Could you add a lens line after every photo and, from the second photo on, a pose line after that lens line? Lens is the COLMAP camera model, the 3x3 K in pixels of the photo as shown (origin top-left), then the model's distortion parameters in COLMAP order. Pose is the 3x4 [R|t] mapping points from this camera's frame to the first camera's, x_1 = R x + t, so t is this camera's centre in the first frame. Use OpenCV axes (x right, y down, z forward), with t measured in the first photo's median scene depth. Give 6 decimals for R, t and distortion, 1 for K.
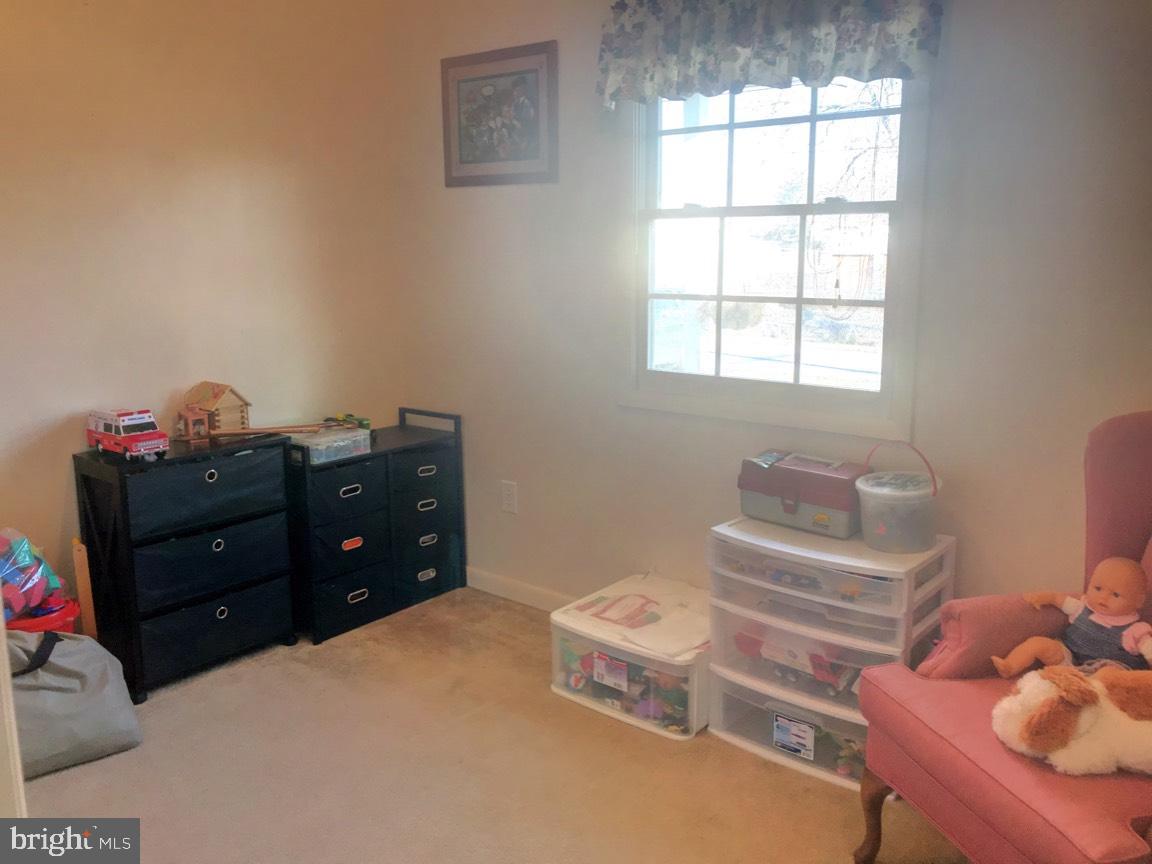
lens RADIAL K [[949.4, 0, 576.0], [0, 949.4, 406.5], [0, 0, 1]] dist [0.039766, -0.049655]
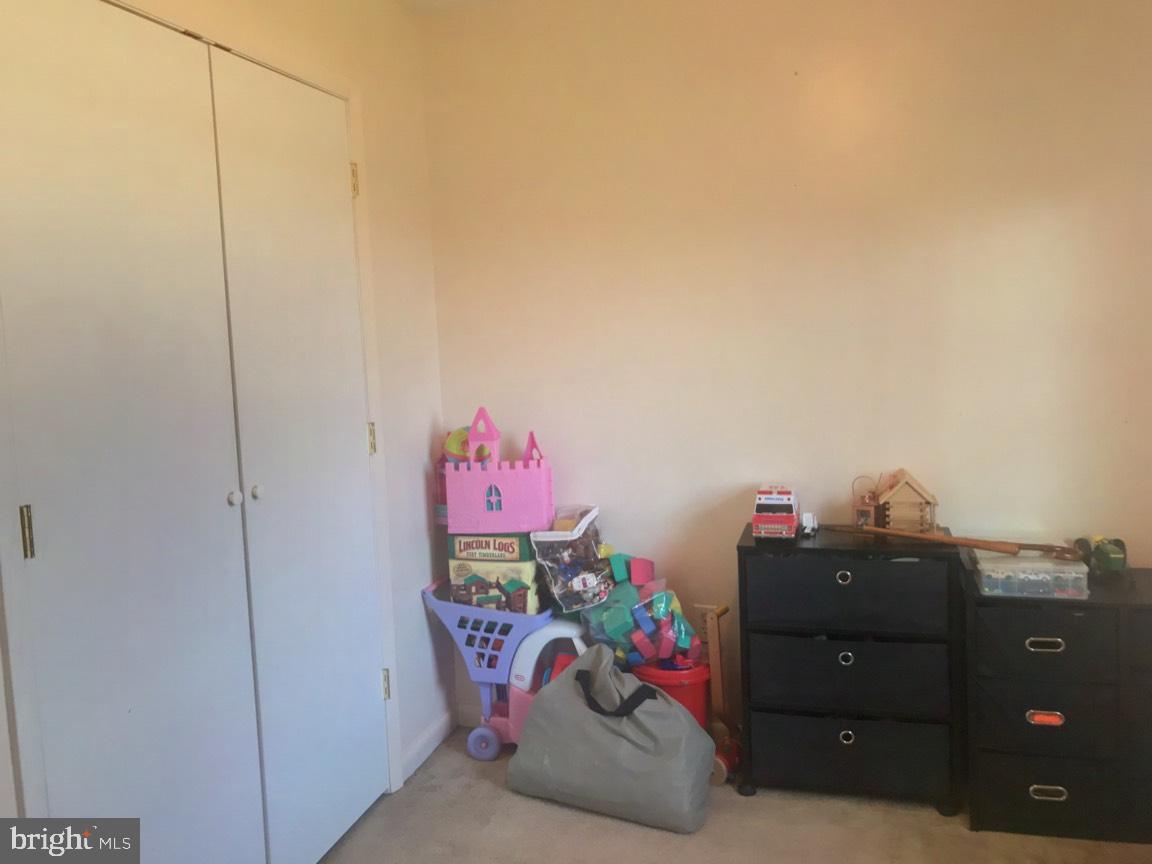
lens RADIAL K [[949.4, 0, 576.0], [0, 949.4, 406.5], [0, 0, 1]] dist [0.039766, -0.049655]
pose [[0.395776, 0.072932, -0.915447, 0.291624], [-0.116911, 0.992732, 0.028545, -0.074586], [0.910875, 0.095729, 0.401426, 0.390871]]
